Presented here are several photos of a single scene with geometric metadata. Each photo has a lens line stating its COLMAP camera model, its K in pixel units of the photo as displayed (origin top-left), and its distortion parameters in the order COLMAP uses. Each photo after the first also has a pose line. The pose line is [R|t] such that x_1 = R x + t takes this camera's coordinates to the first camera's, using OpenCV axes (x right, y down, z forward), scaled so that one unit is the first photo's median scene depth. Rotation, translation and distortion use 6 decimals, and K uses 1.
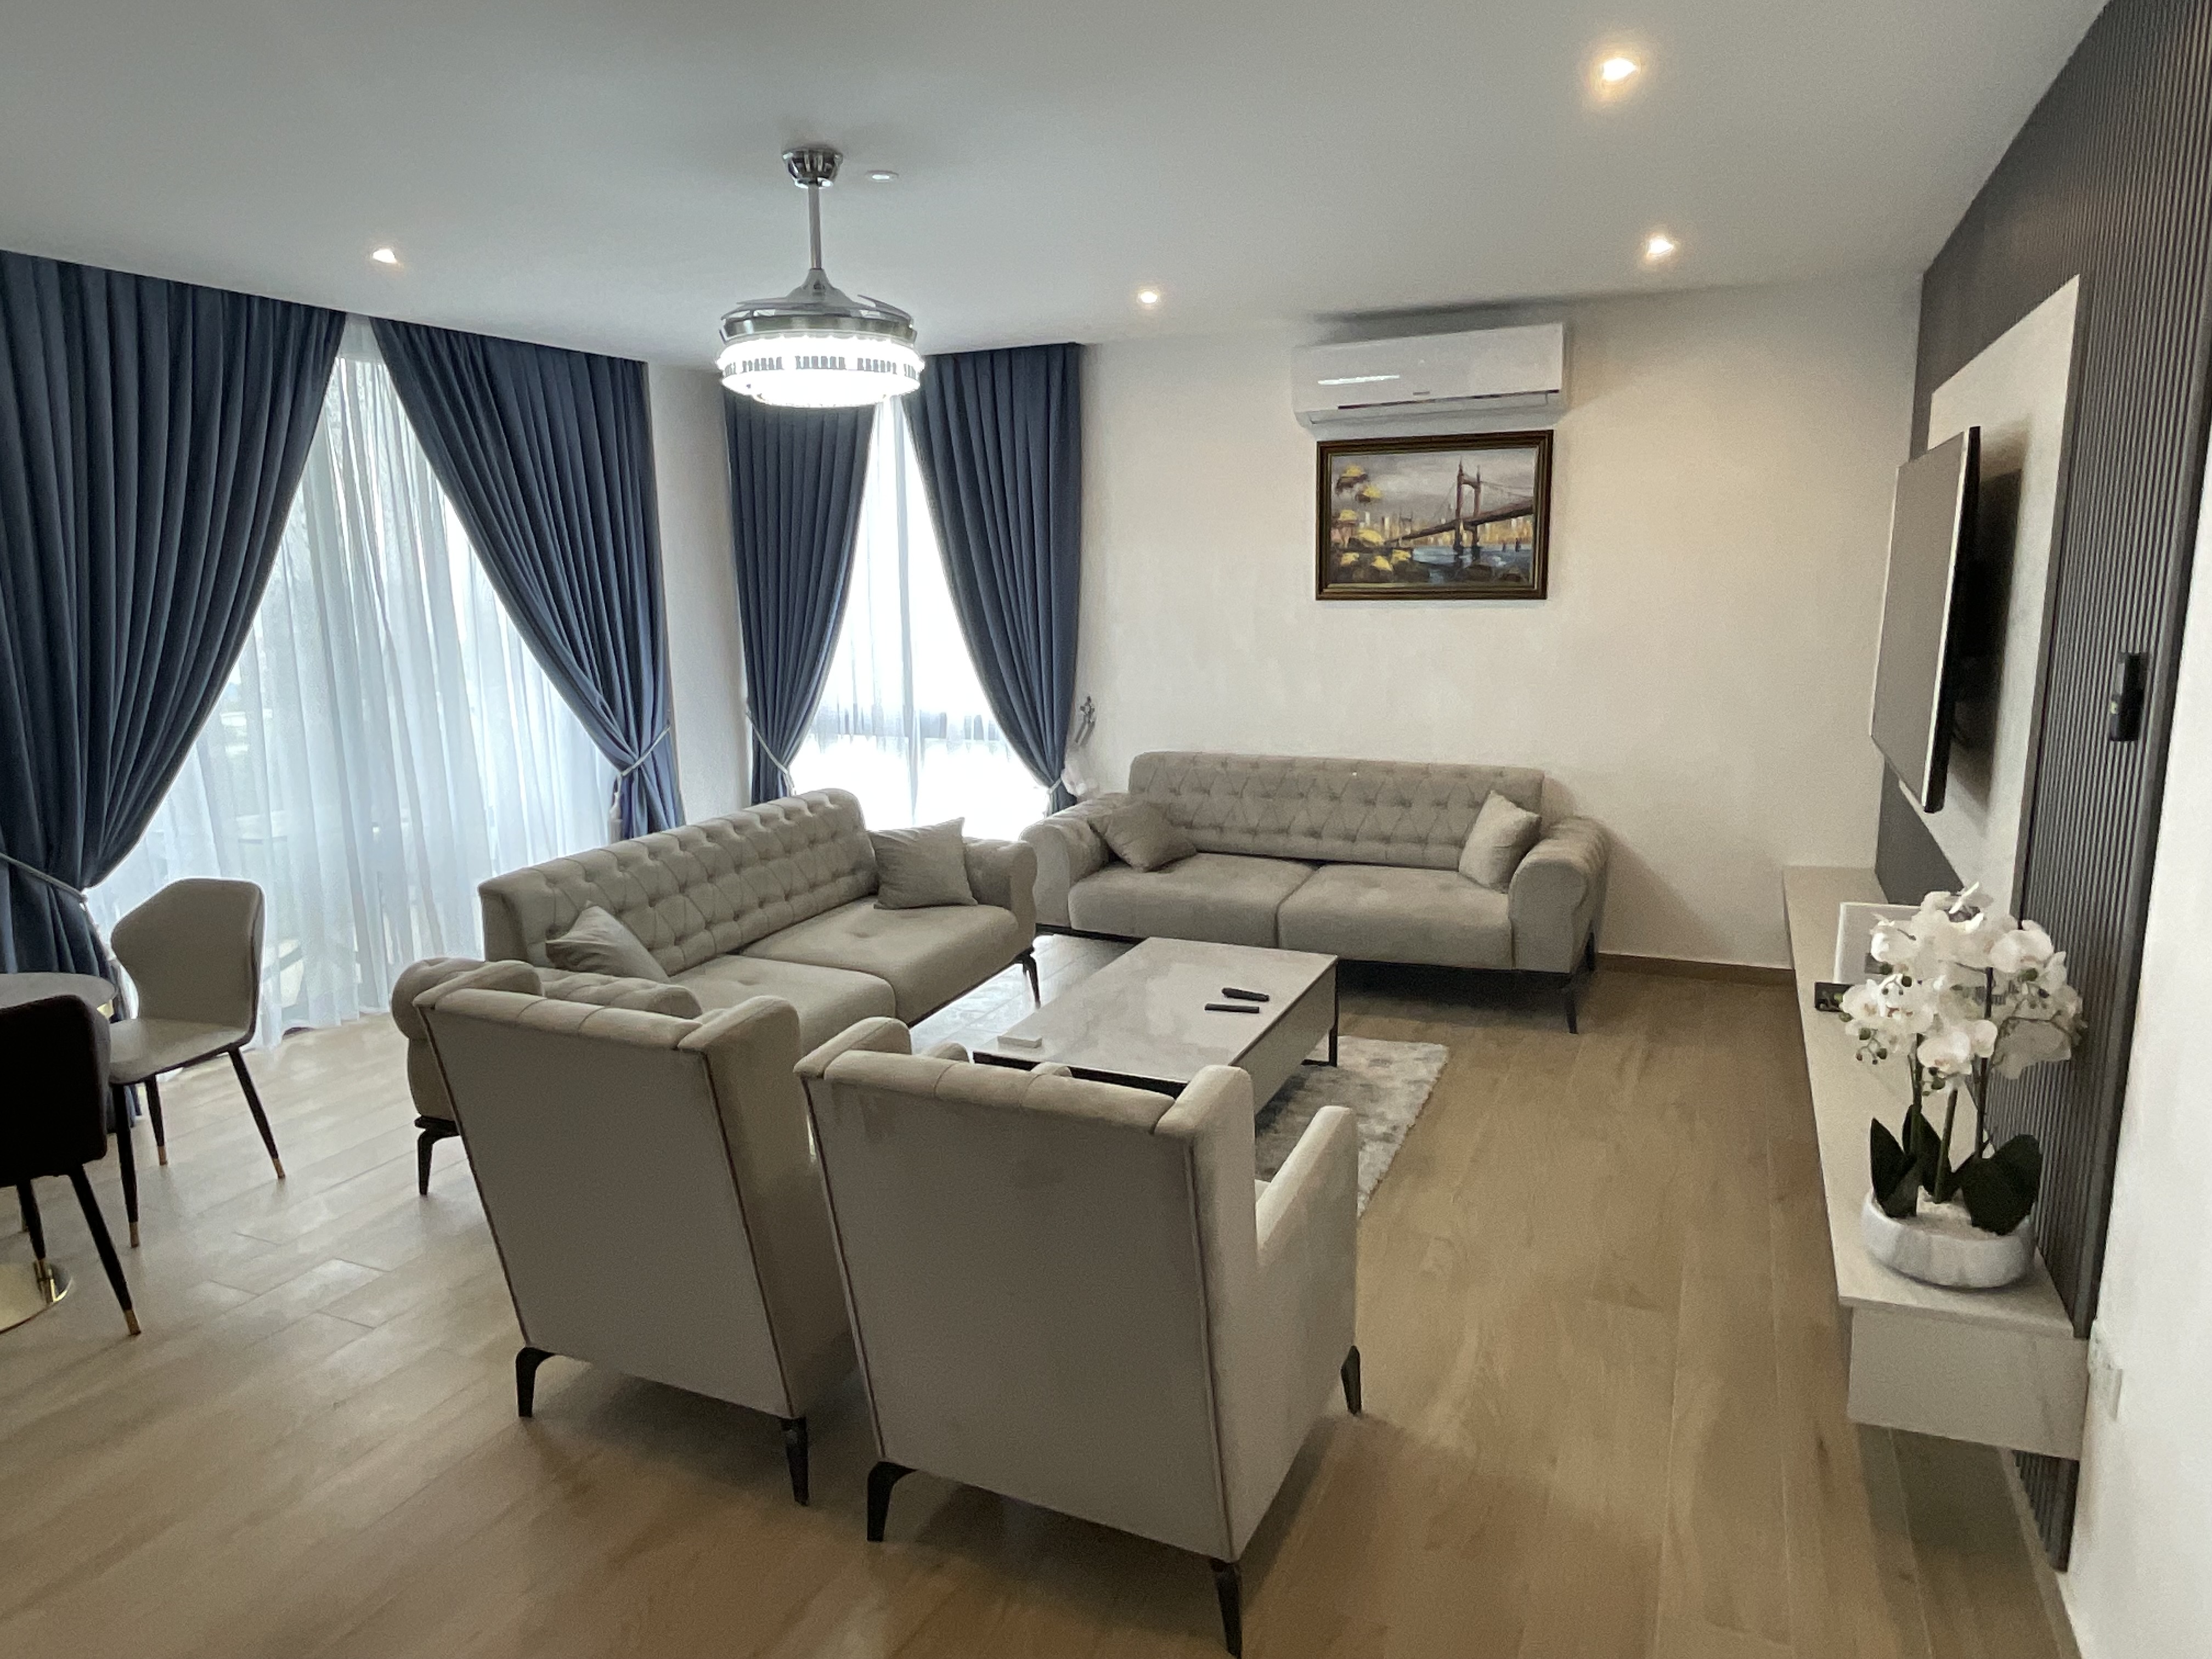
lens RADIAL K [[1406.7, 0, 1107.5], [0, 1406.7, 837.2], [0, 0, 1]] dist [-0.001710, -0.002563]
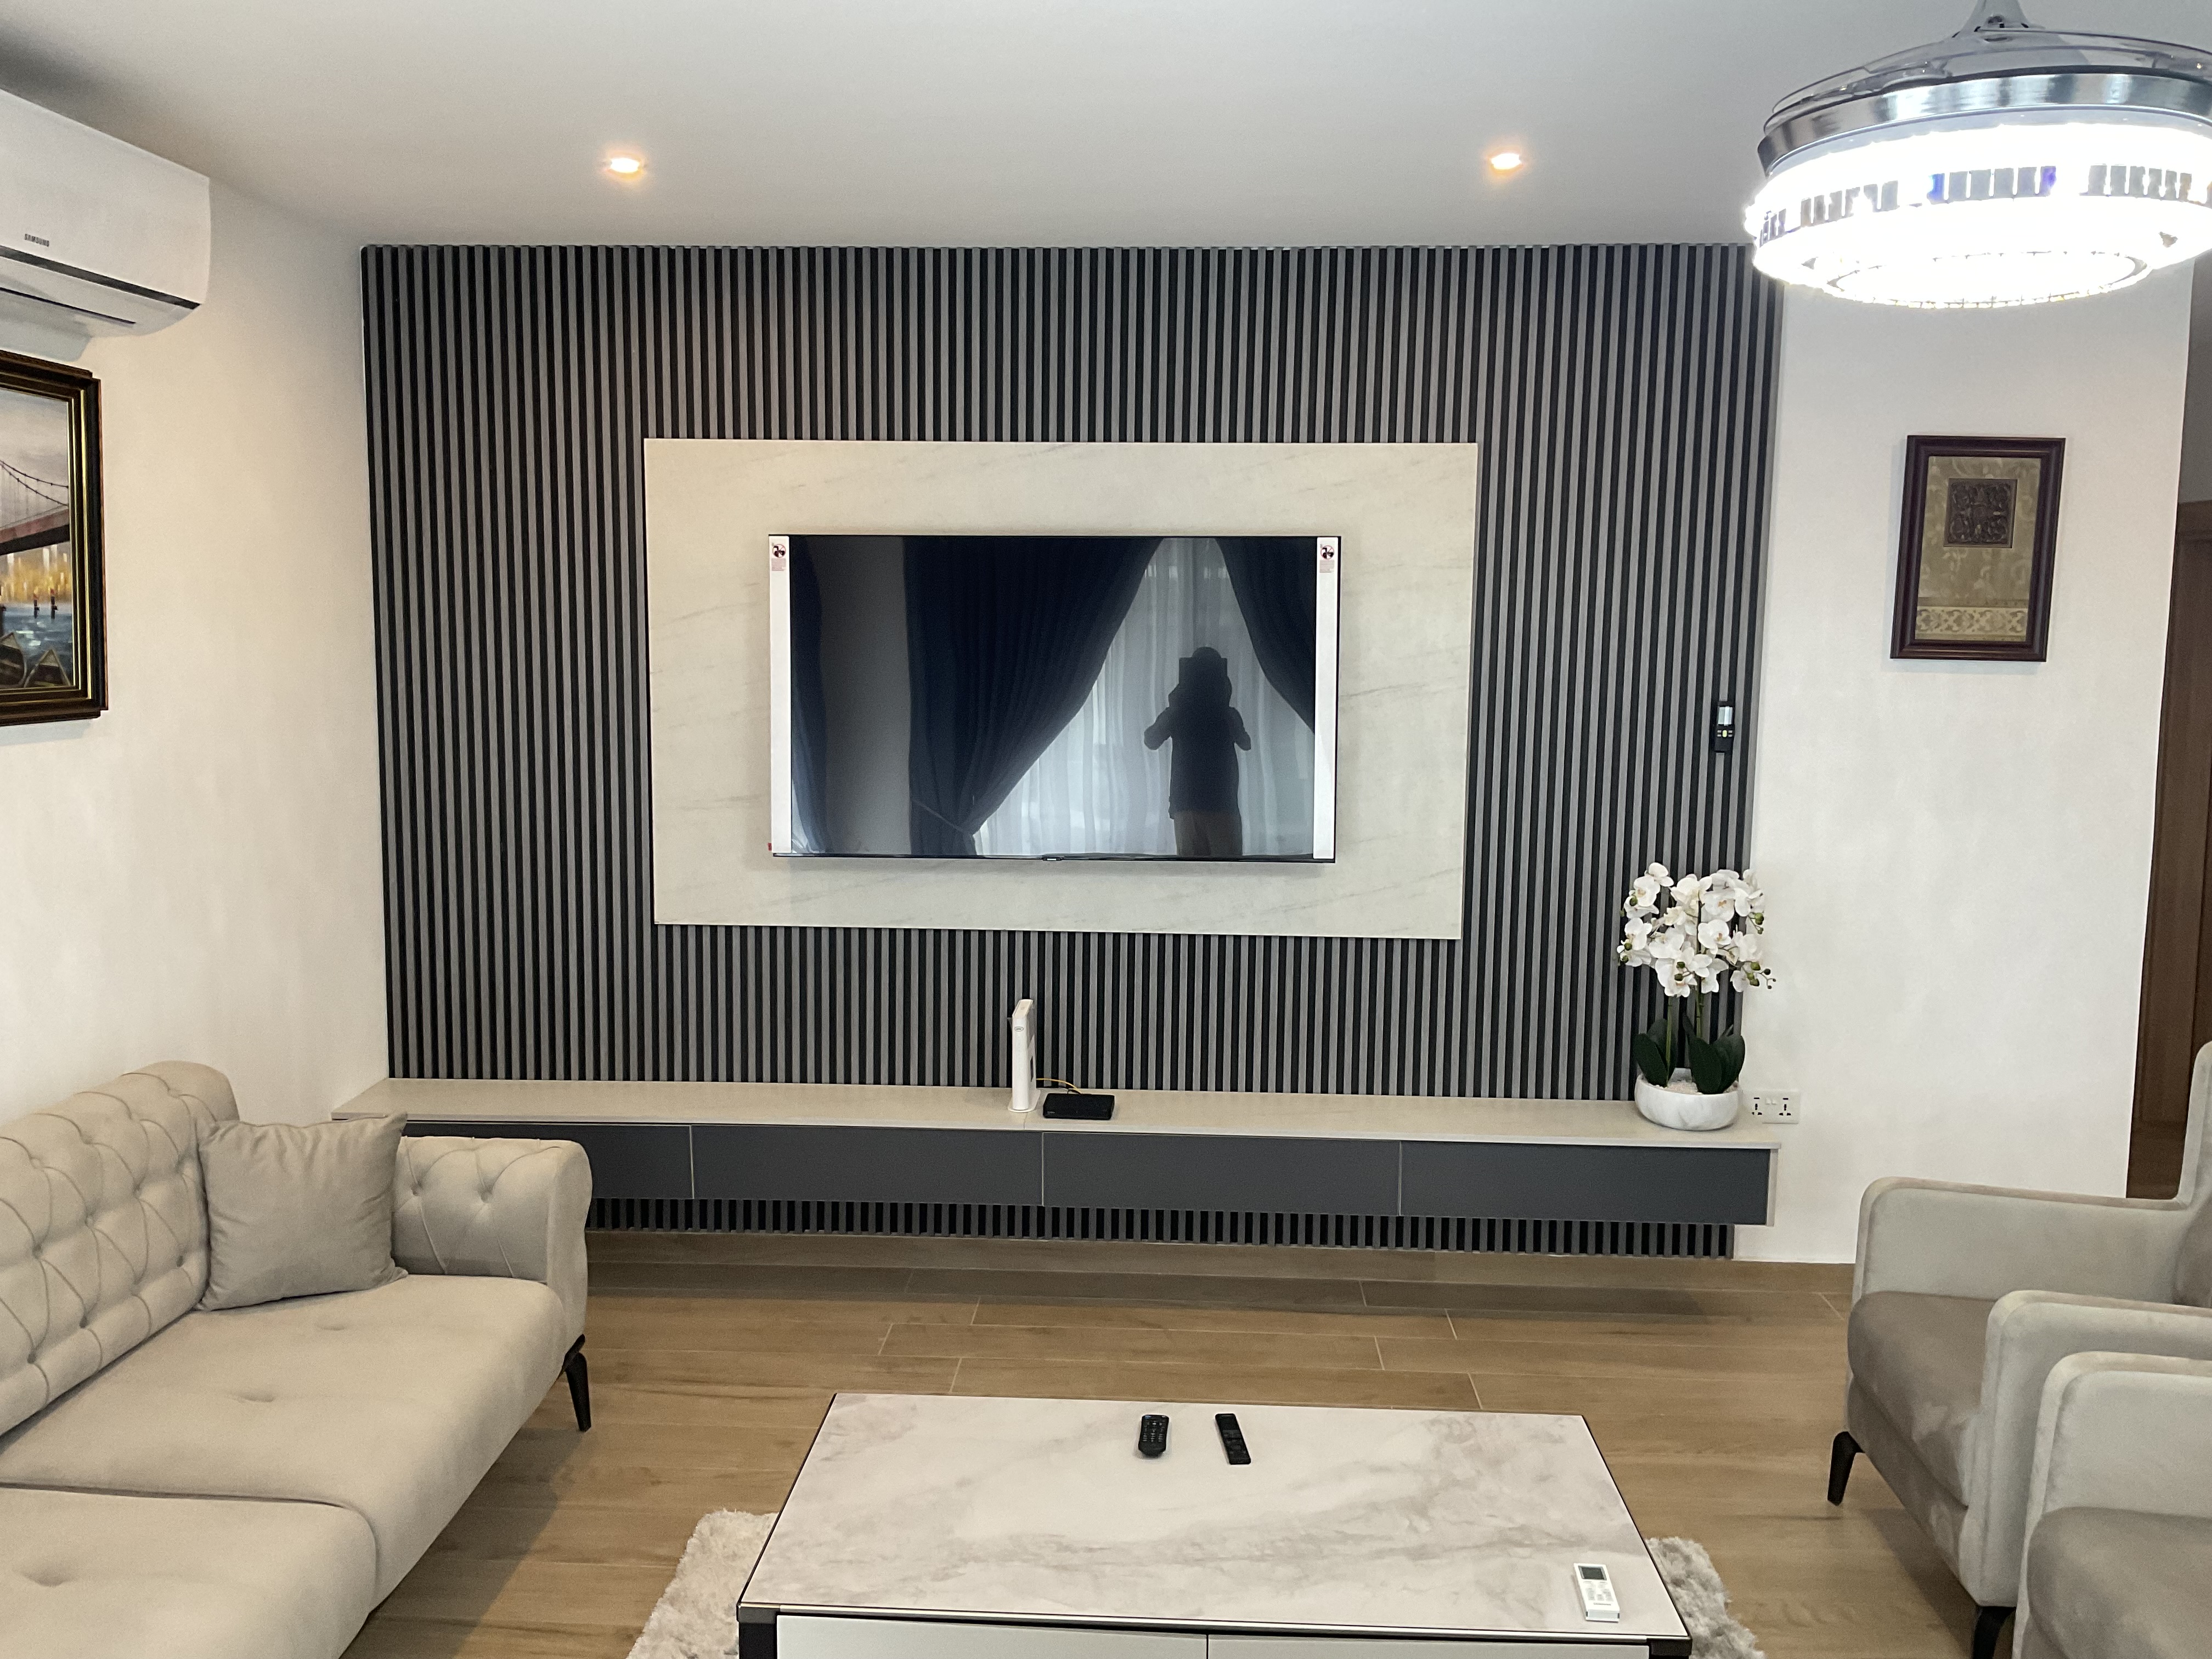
lens RADIAL K [[1818.5, 0, 1106.0], [0, 1818.5, 829.5], [0, 0, 1]] dist [0.106547, -0.205151]
pose [[-0.361162, -0.095528, 0.927597, -0.391778], [0.172692, 0.970680, 0.167203, -0.174757], [-0.916373, 0.220576, -0.334076, 0.888348]]
